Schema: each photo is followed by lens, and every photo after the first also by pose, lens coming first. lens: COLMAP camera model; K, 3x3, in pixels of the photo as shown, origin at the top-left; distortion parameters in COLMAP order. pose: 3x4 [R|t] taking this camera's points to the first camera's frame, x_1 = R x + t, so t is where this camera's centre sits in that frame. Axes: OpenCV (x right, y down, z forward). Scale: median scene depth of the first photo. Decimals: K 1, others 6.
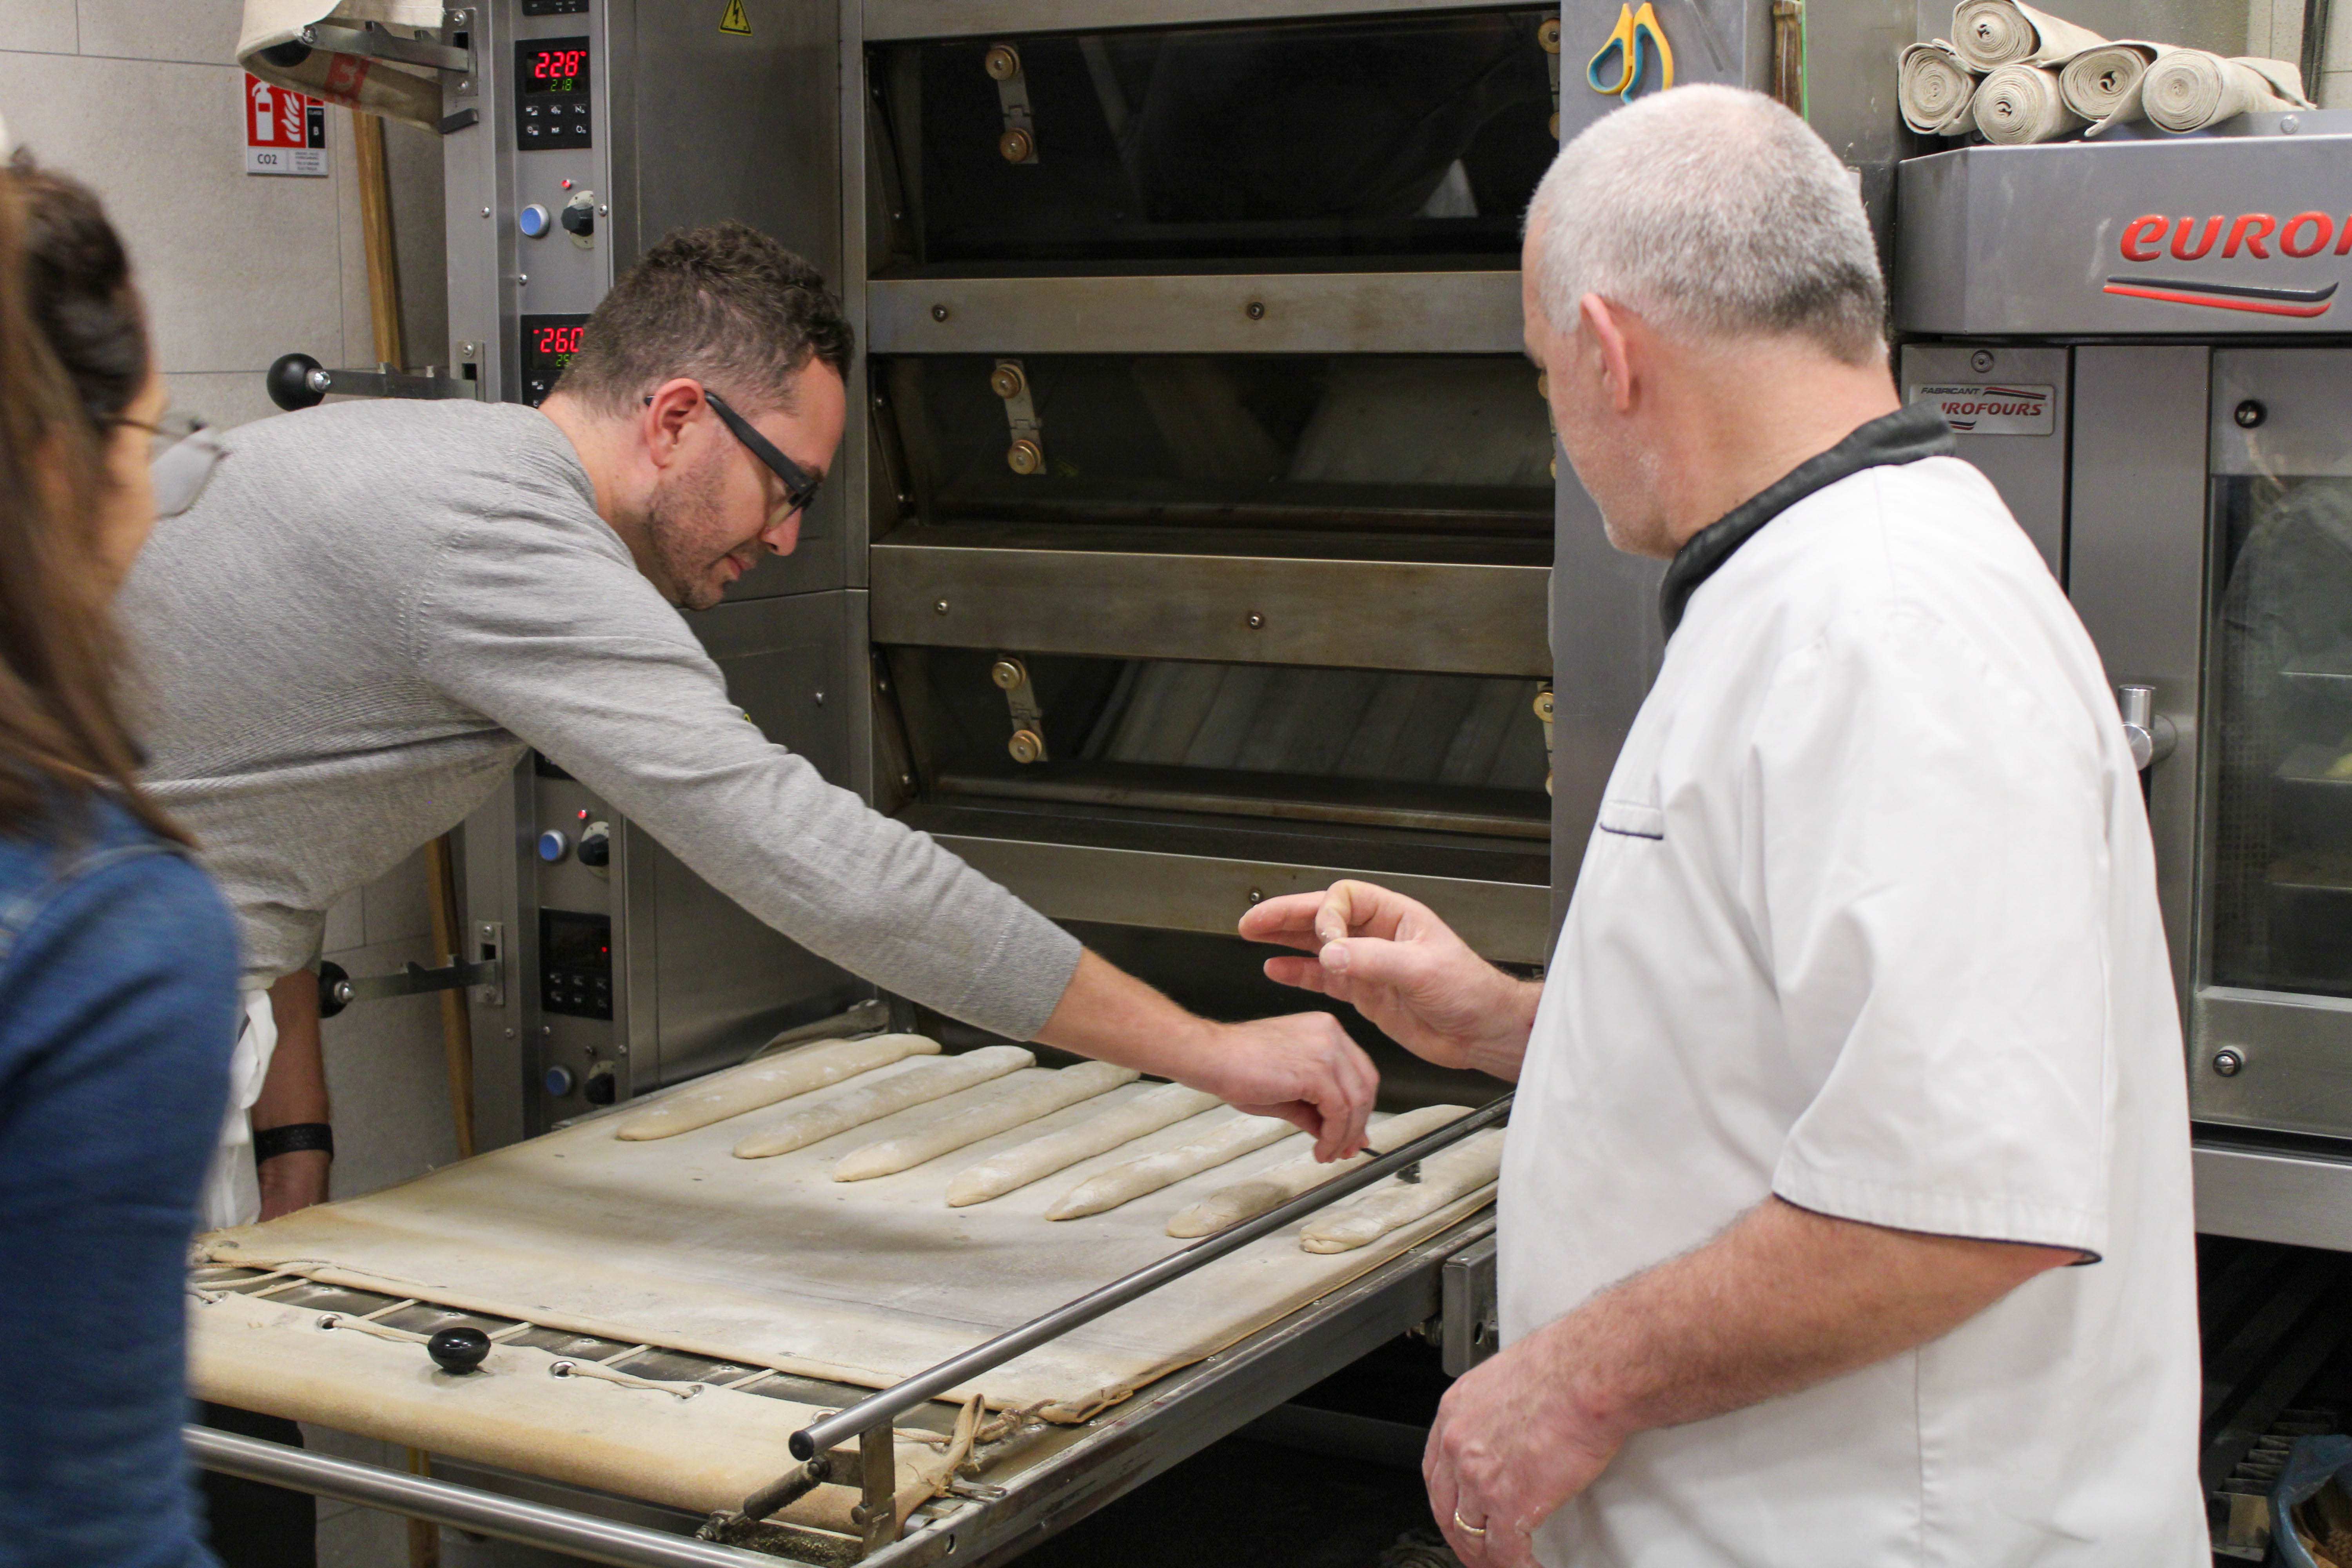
lens RADIAL K [[3370.4, 0, 1117.6], [0, 3370.4, 784.1], [0, 0, 1]] dist [-0.049828, 0.000000]
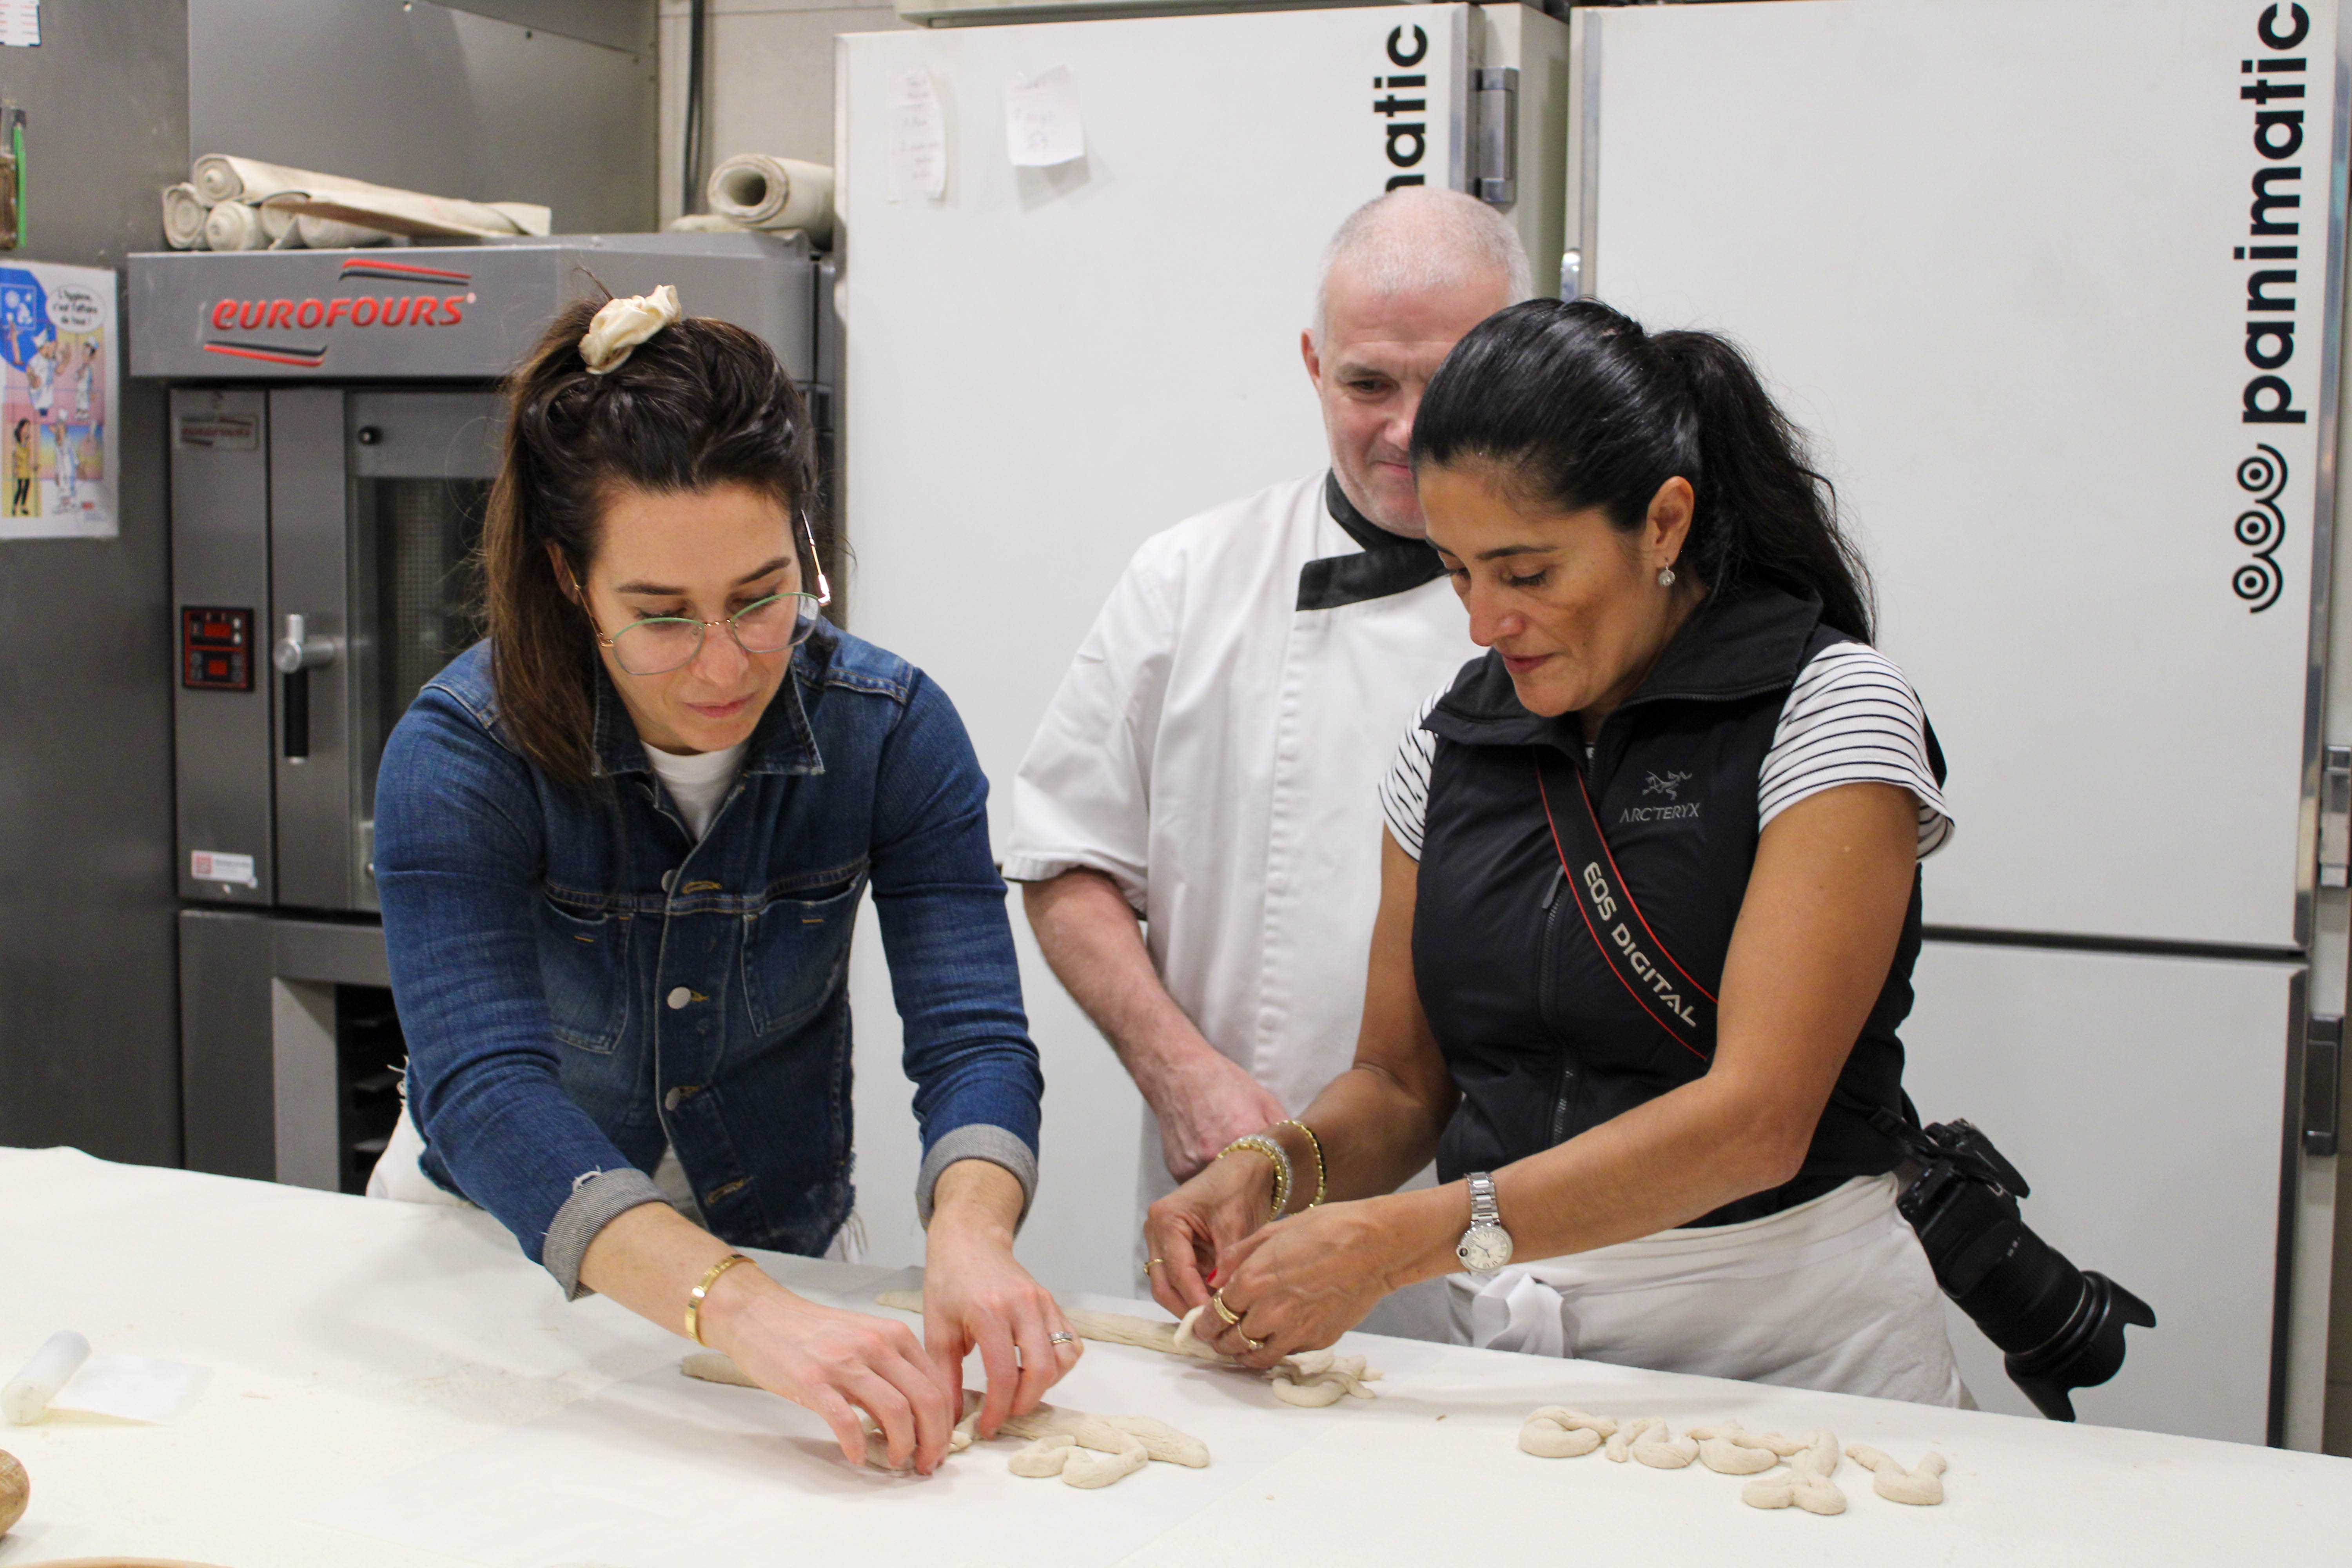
lens RADIAL K [[3047.2, 0, 1132.0], [0, 3047.2, 751.2], [0, 0, 1]] dist [-0.040132, 0.000000]
pose [[0.980871, -0.001691, 0.194654, 0.343454], [0.007985, 0.999470, -0.031553, 0.065254], [-0.194497, 0.032504, 0.980364, -0.340587]]
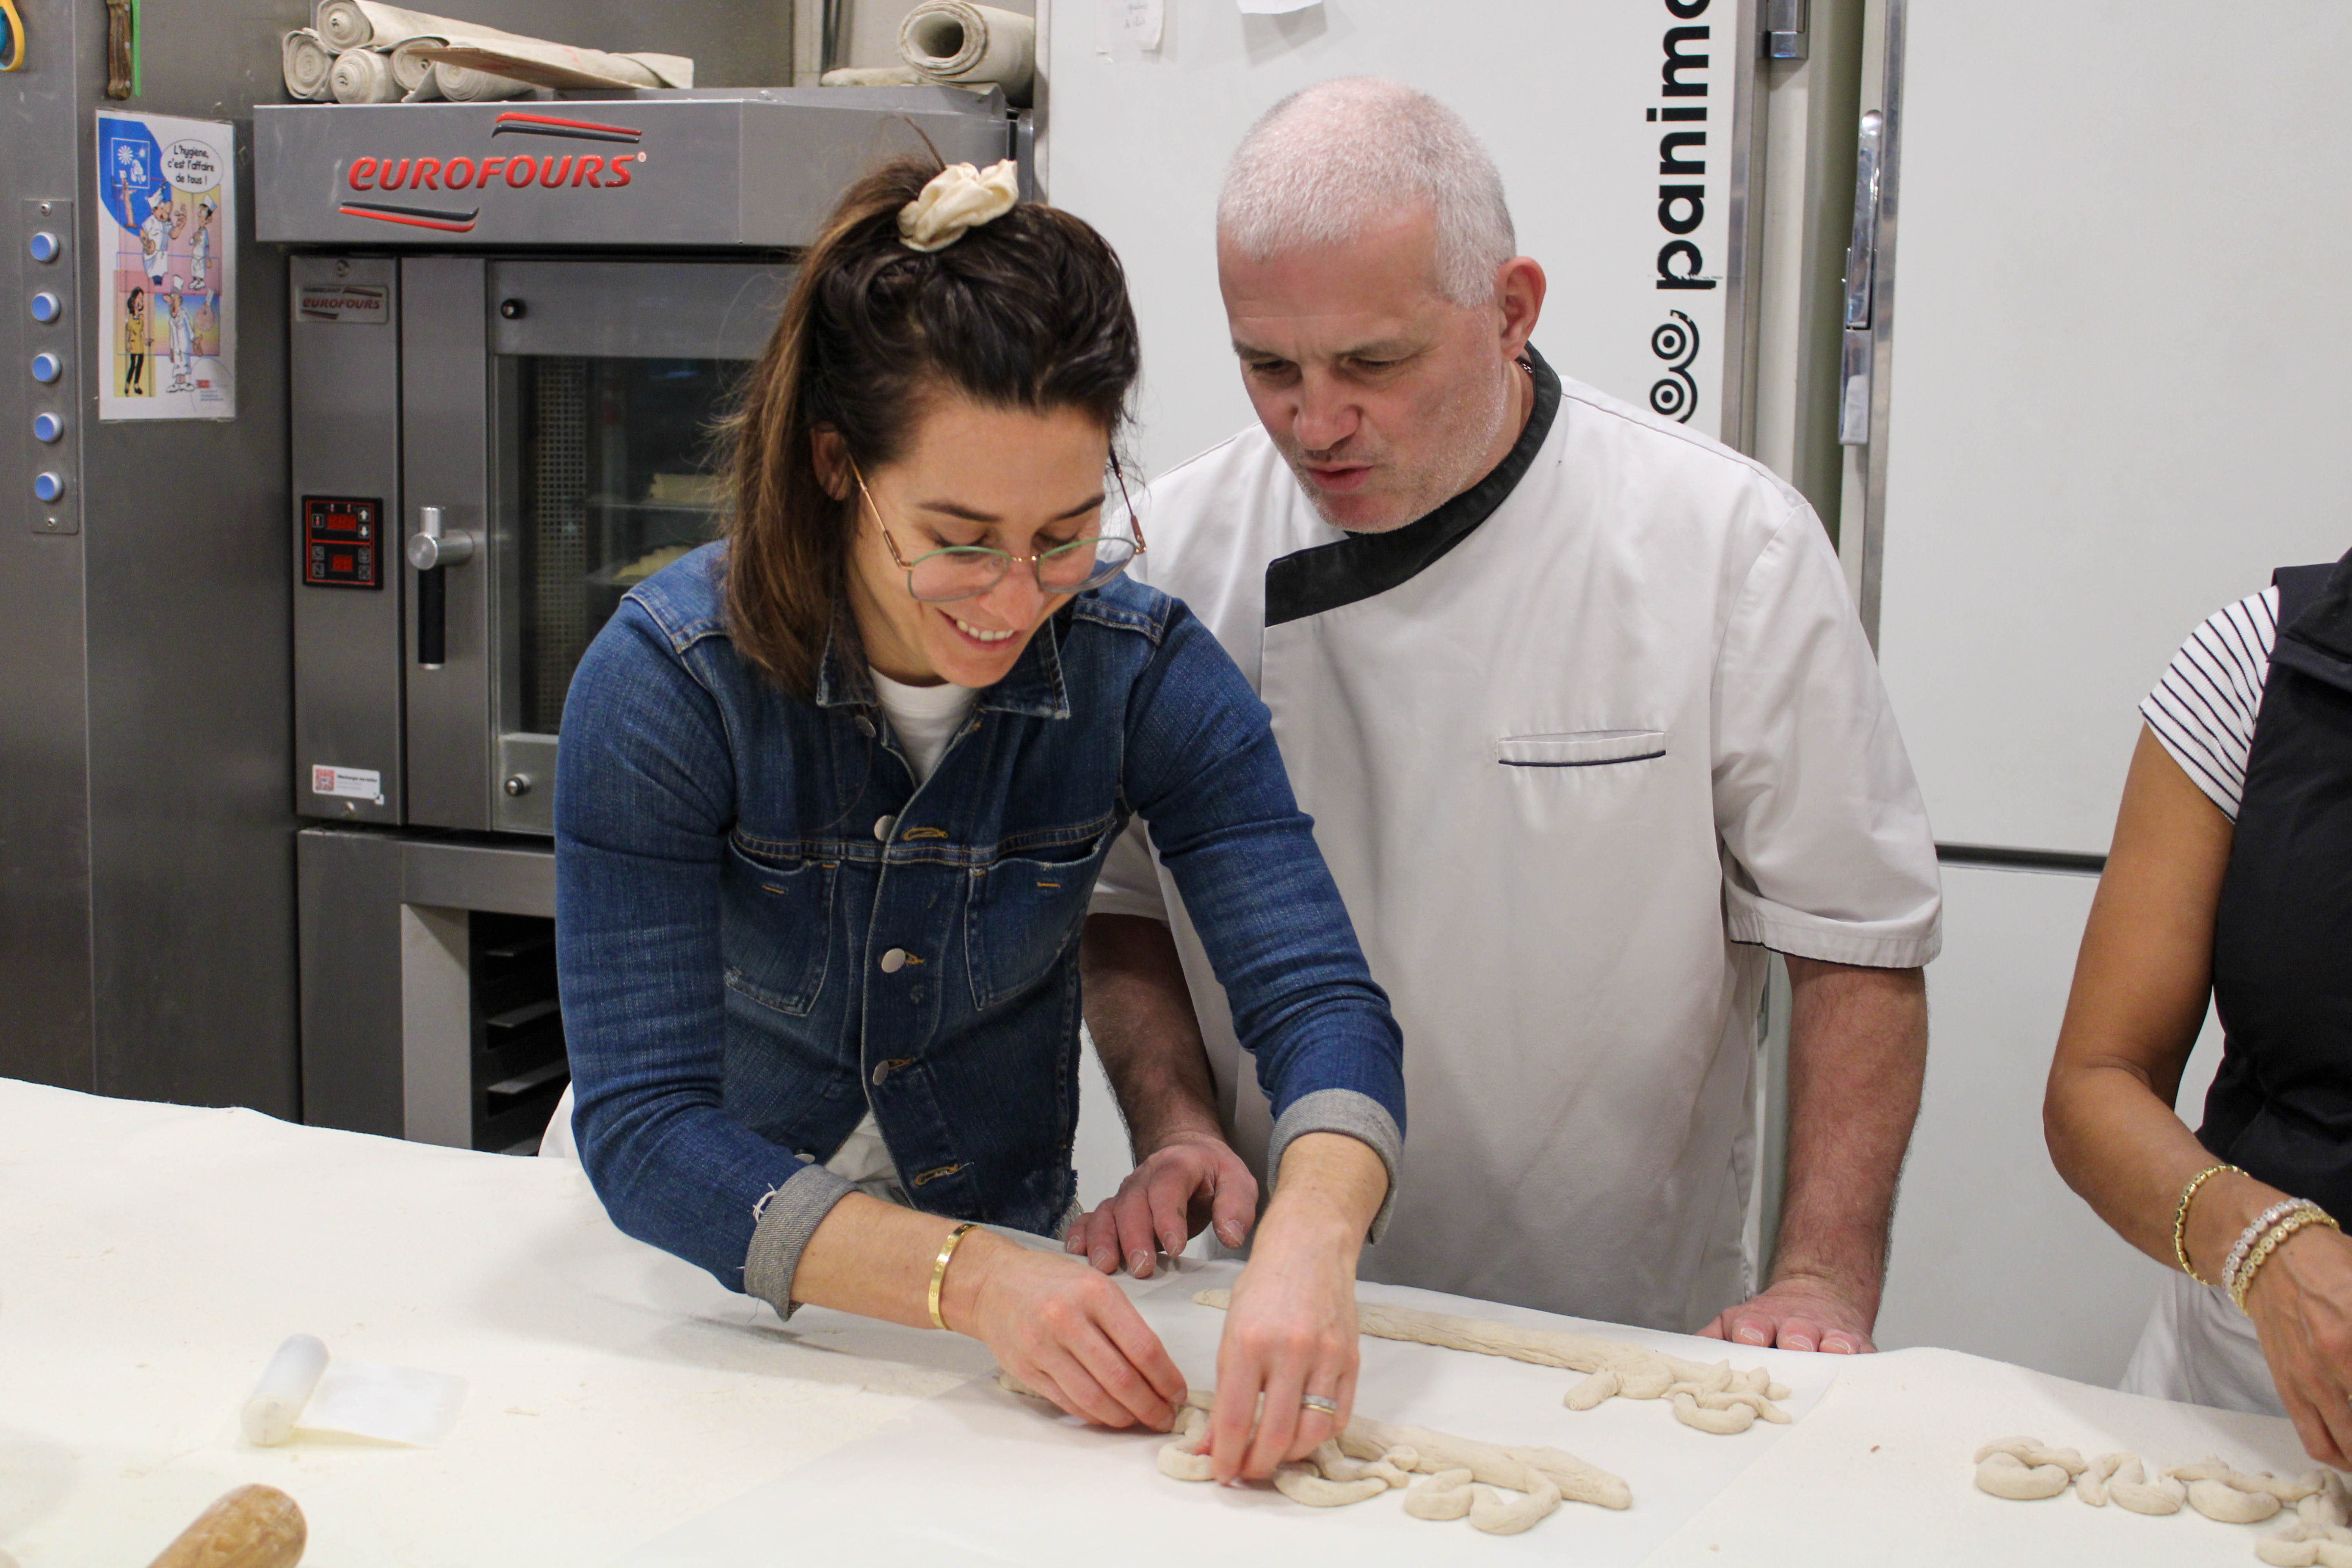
lens RADIAL K [[3221.2, 0, 1139.6], [0, 3221.2, 737.0], [0, 0, 1]] dist [-0.027002, 0.000000]
pose [[0.983288, 0.000796, 0.182057, 0.294797], [-0.000355, 0.999997, -0.002451, 0.056829], [-0.182058, 0.002345, 0.983285, -0.284865]]
